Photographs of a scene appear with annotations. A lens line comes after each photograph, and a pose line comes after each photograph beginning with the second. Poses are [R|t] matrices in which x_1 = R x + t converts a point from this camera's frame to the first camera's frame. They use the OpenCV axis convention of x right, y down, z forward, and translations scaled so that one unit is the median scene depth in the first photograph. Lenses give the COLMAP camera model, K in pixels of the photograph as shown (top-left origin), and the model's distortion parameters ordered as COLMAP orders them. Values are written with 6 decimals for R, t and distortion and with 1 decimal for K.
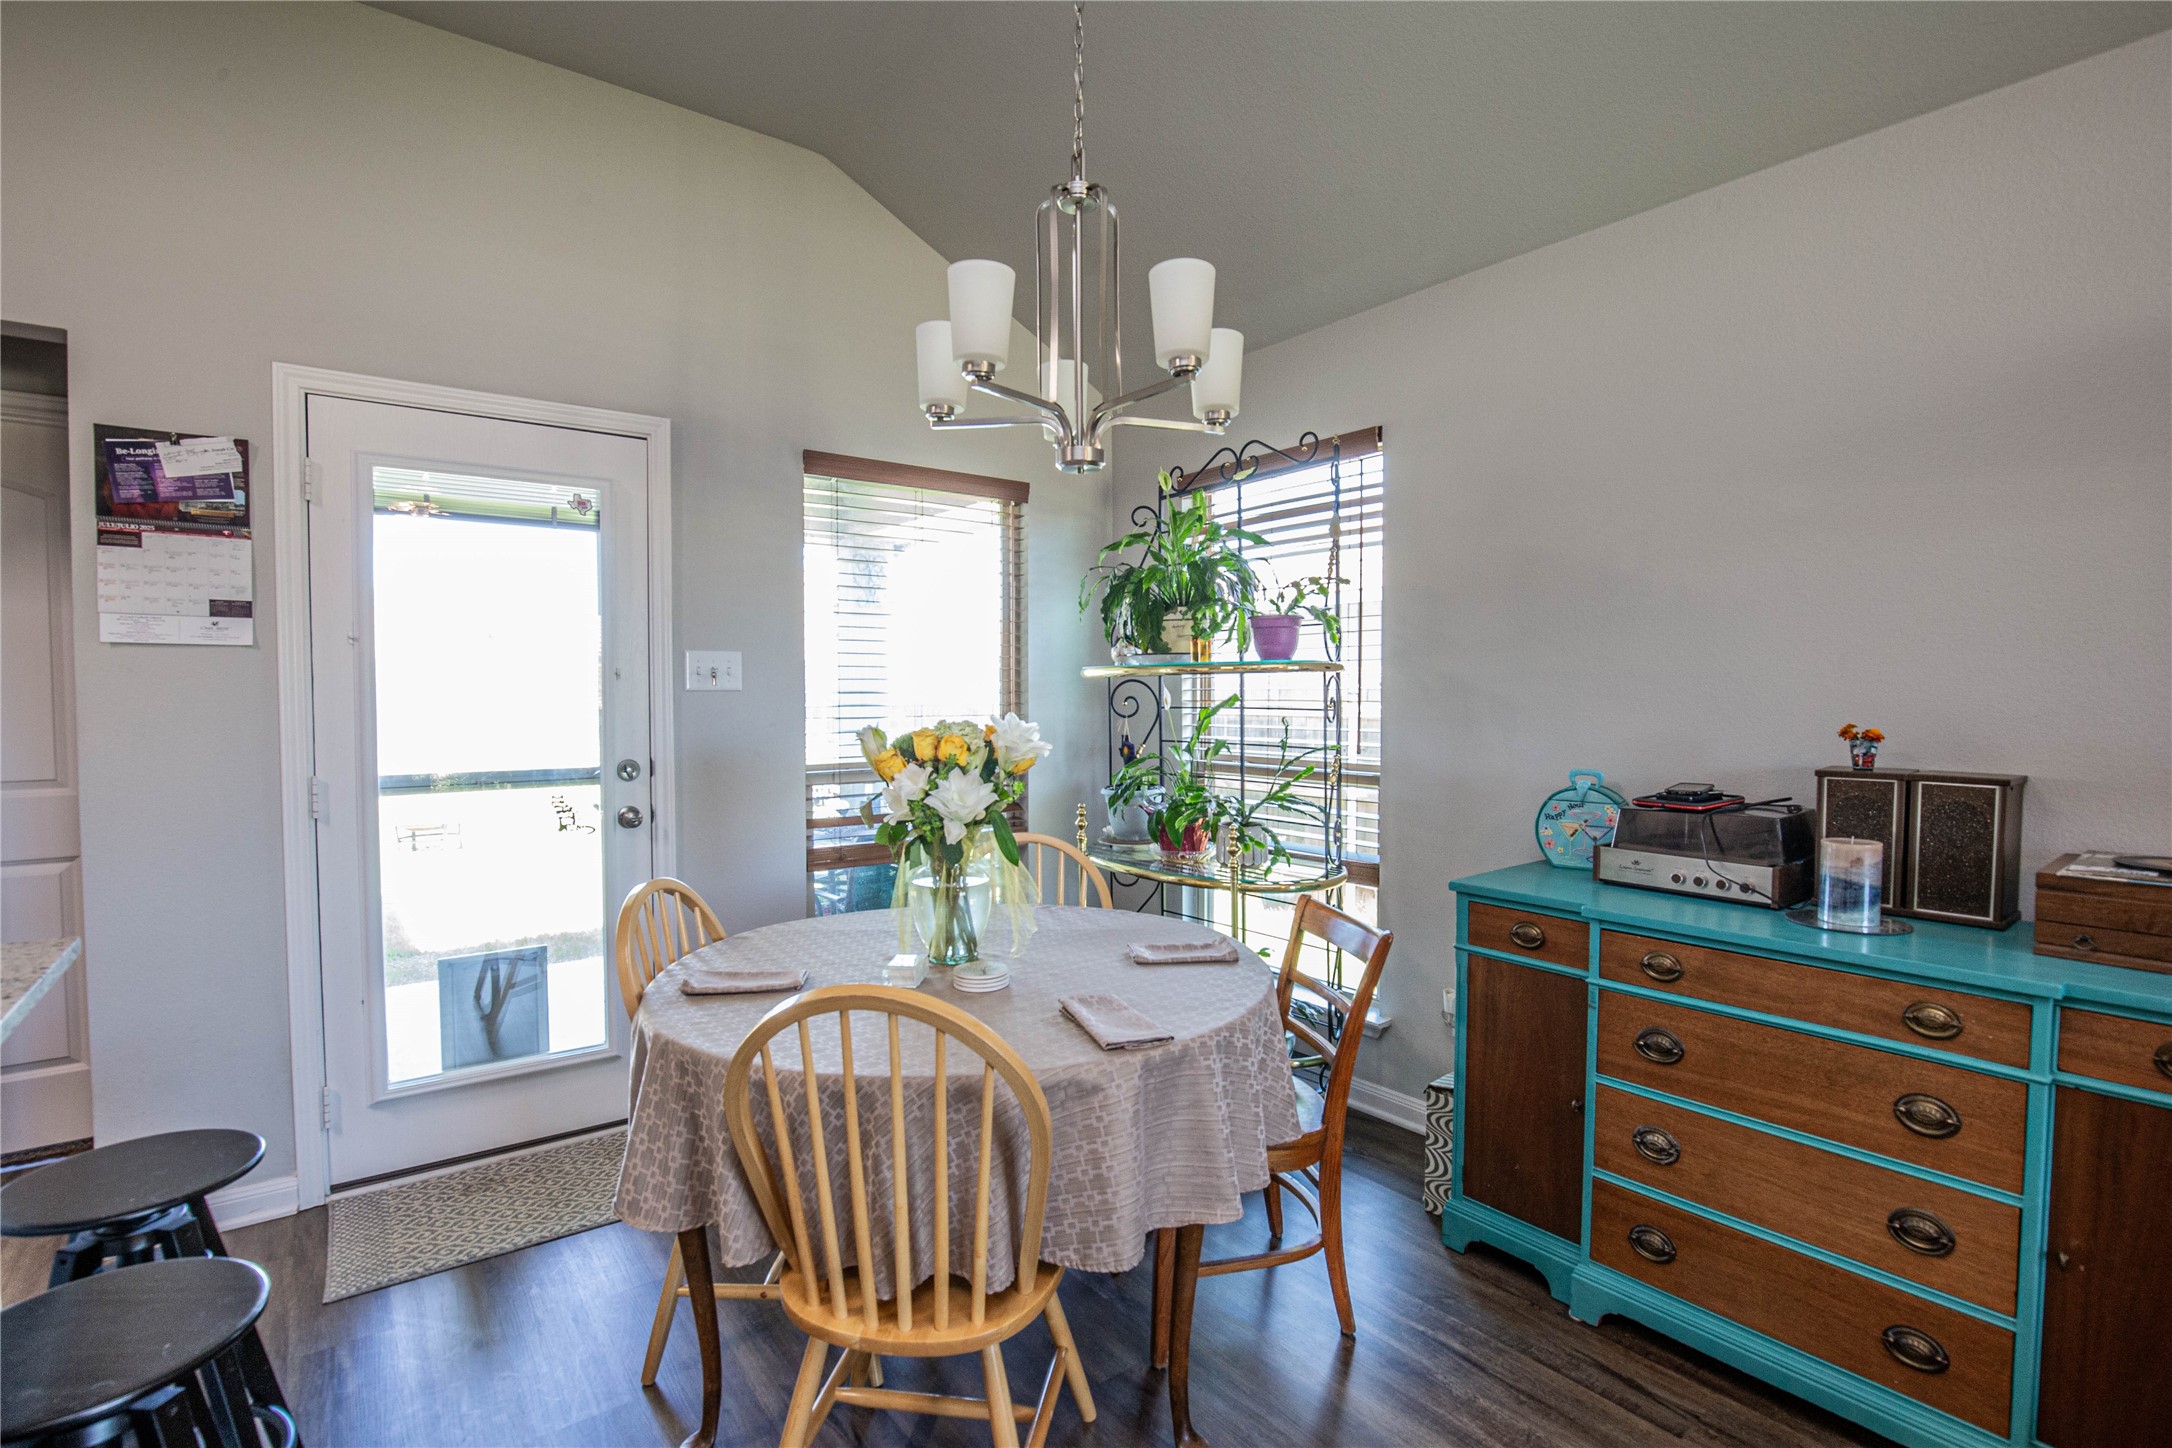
lens RADIAL K [[983.8, 0, 1082.7], [0, 983.8, 727.7], [0, 0, 1]] dist [-0.030879, 0.000635]
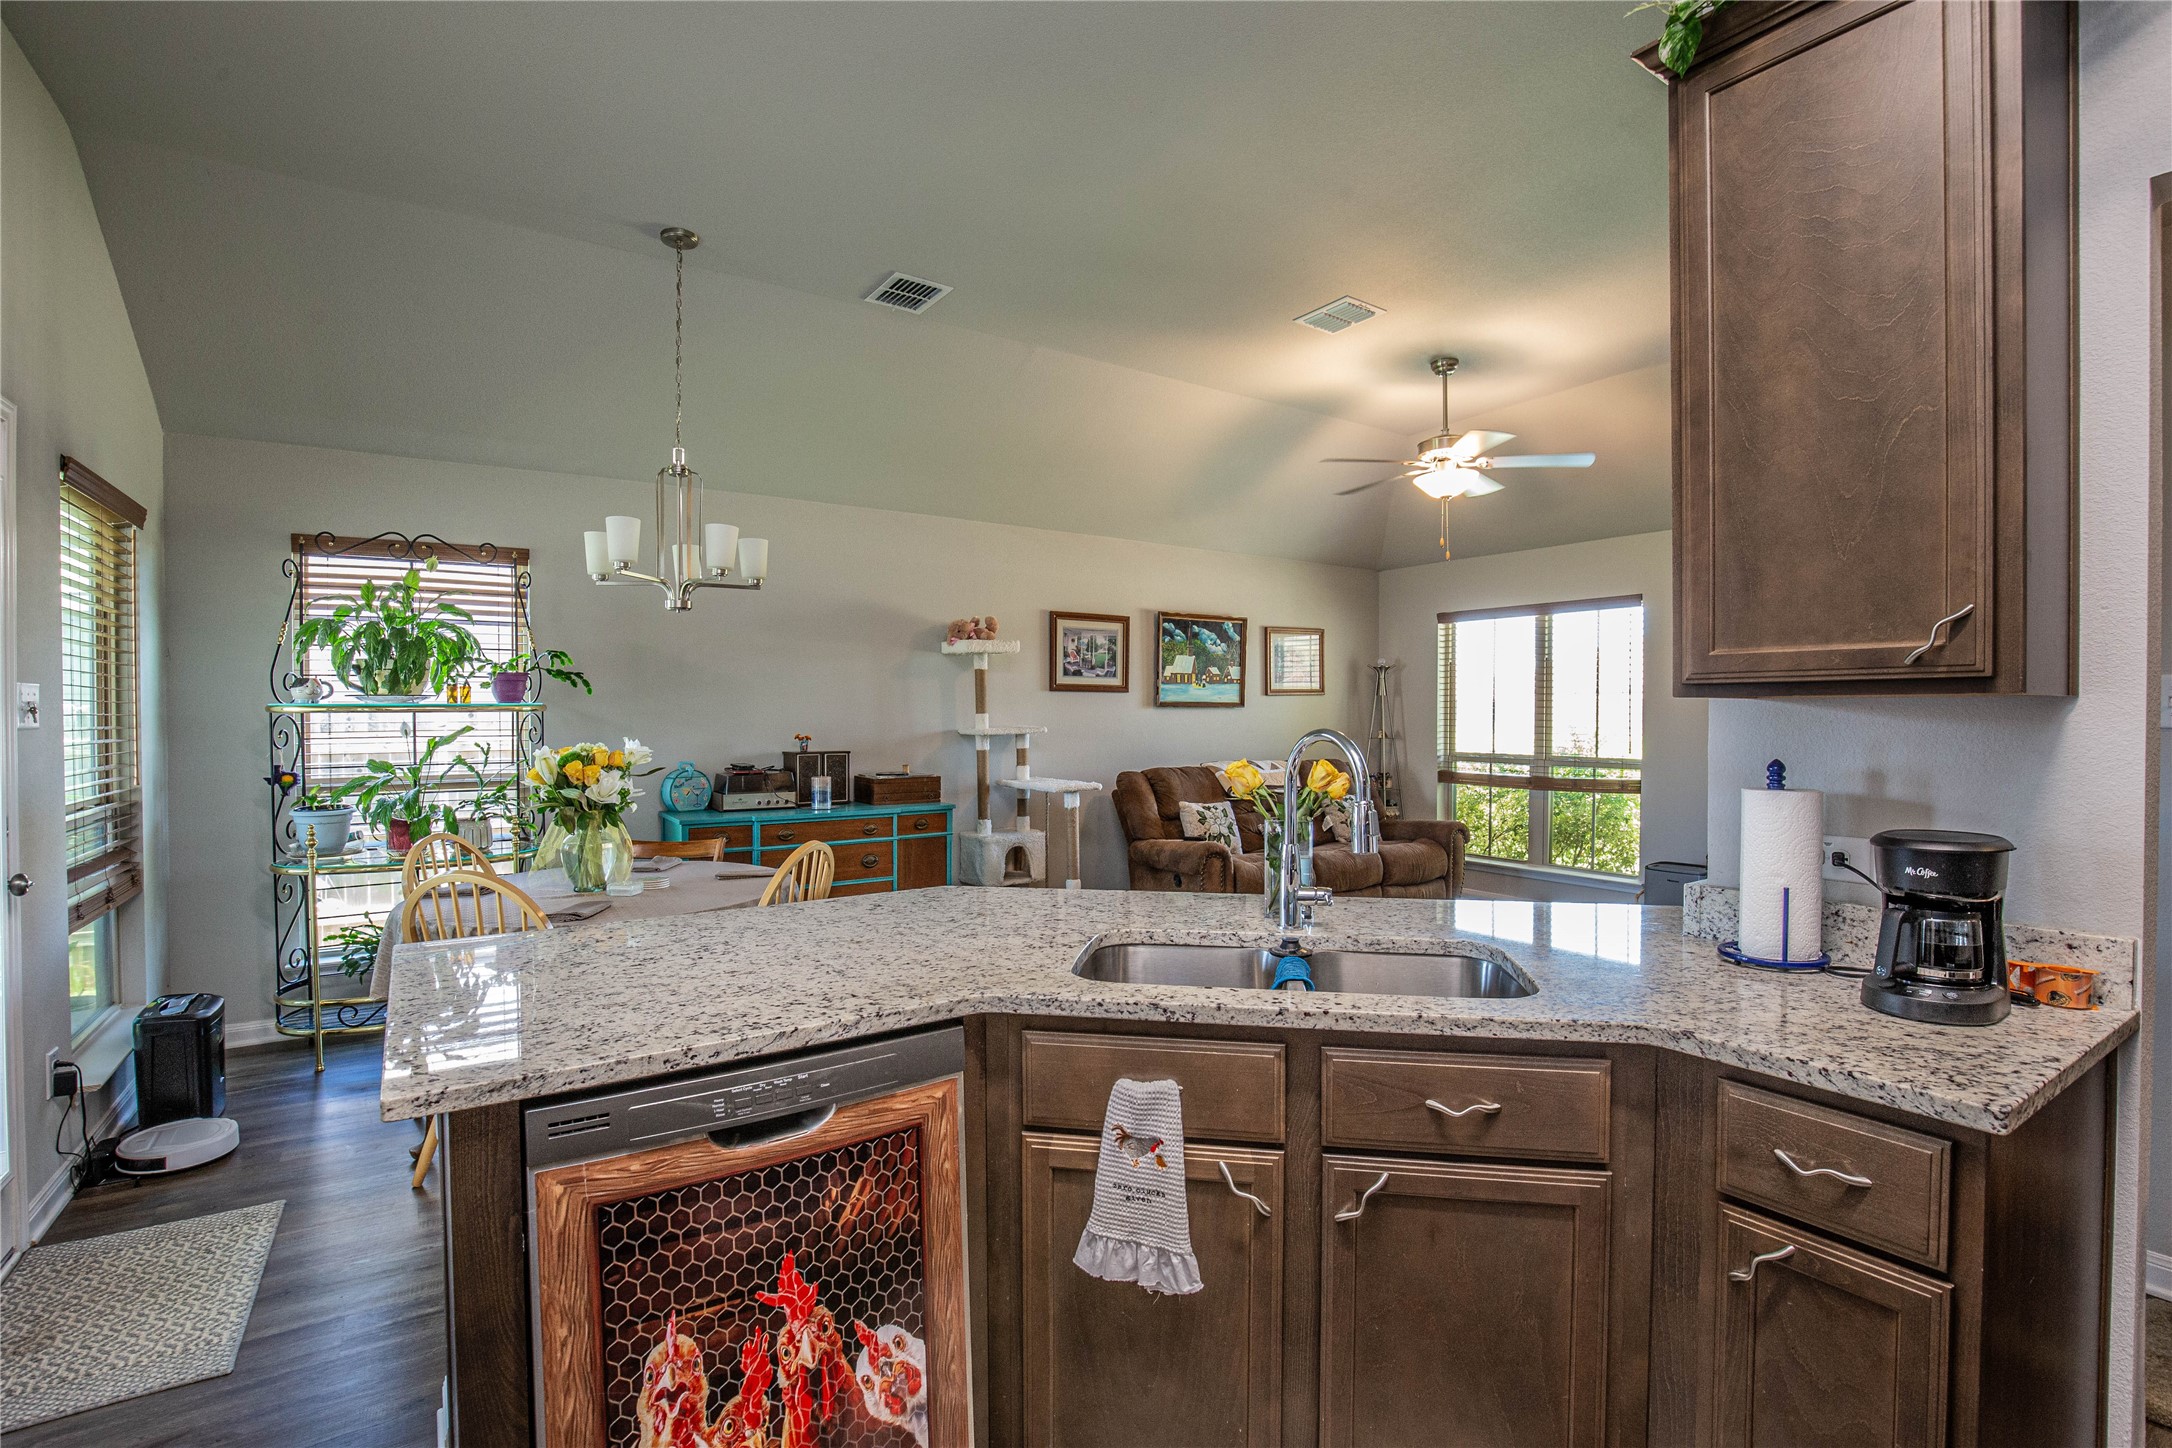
lens RADIAL K [[983.8, 0, 1082.7], [0, 983.8, 727.7], [0, 0, 1]] dist [-0.030879, 0.000635]
pose [[0.071500, -0.013713, 0.997346, -1.549680], [0.040264, 0.999130, 0.010851, -0.016422], [-0.996628, 0.039381, 0.071990, 0.056864]]
